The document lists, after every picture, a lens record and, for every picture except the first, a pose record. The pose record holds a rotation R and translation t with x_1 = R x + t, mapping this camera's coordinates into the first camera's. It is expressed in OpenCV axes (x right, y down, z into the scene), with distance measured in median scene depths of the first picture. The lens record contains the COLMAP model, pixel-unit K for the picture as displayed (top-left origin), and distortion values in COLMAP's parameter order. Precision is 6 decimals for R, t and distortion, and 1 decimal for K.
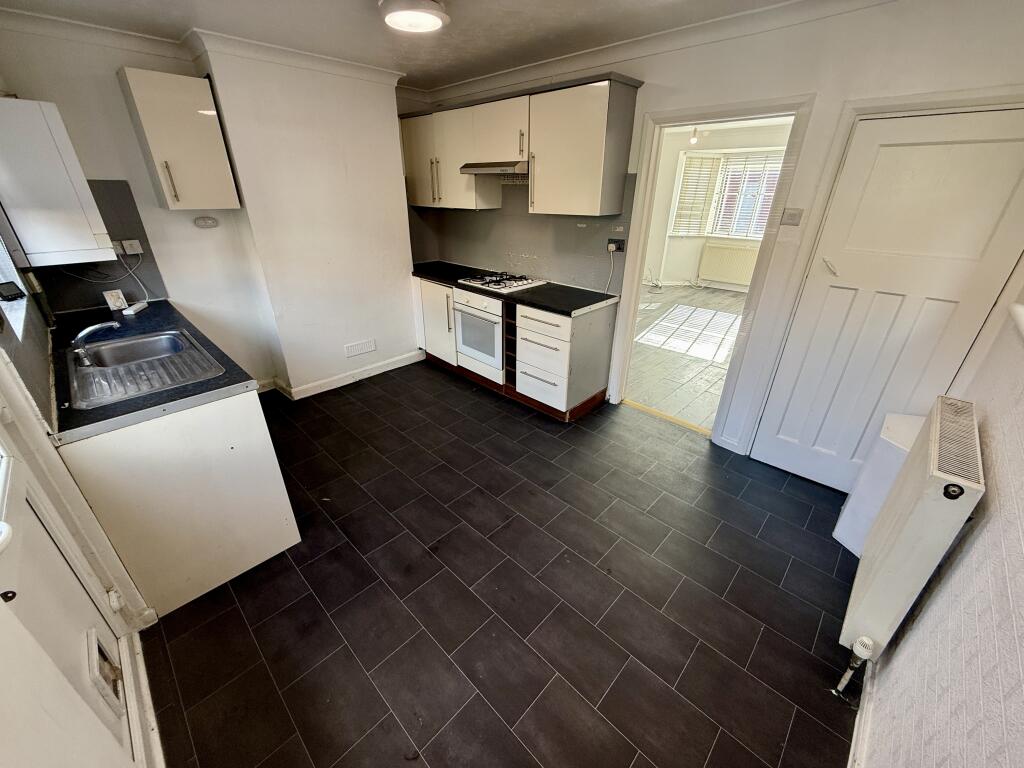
lens RADIAL K [[407.3, 0, 513.2], [0, 407.3, 384.5], [0, 0, 1]] dist [0.000766, 0.000388]
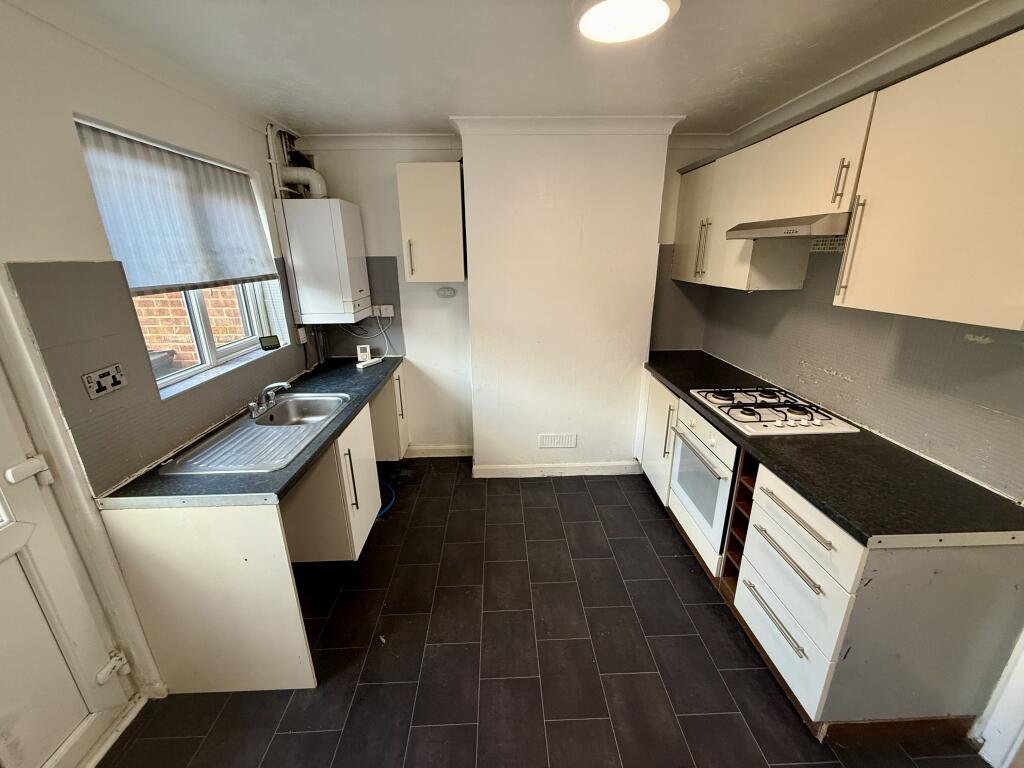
lens RADIAL K [[407.3, 0, 512.6], [0, 407.3, 383.6], [0, 0, 1]] dist [0.000766, 0.000388]
pose [[0.716373, 0.199955, -0.668451, 0.111657], [-0.289573, 0.956852, -0.024108, -0.184479], [0.634789, 0.210836, 0.743365, 0.352260]]
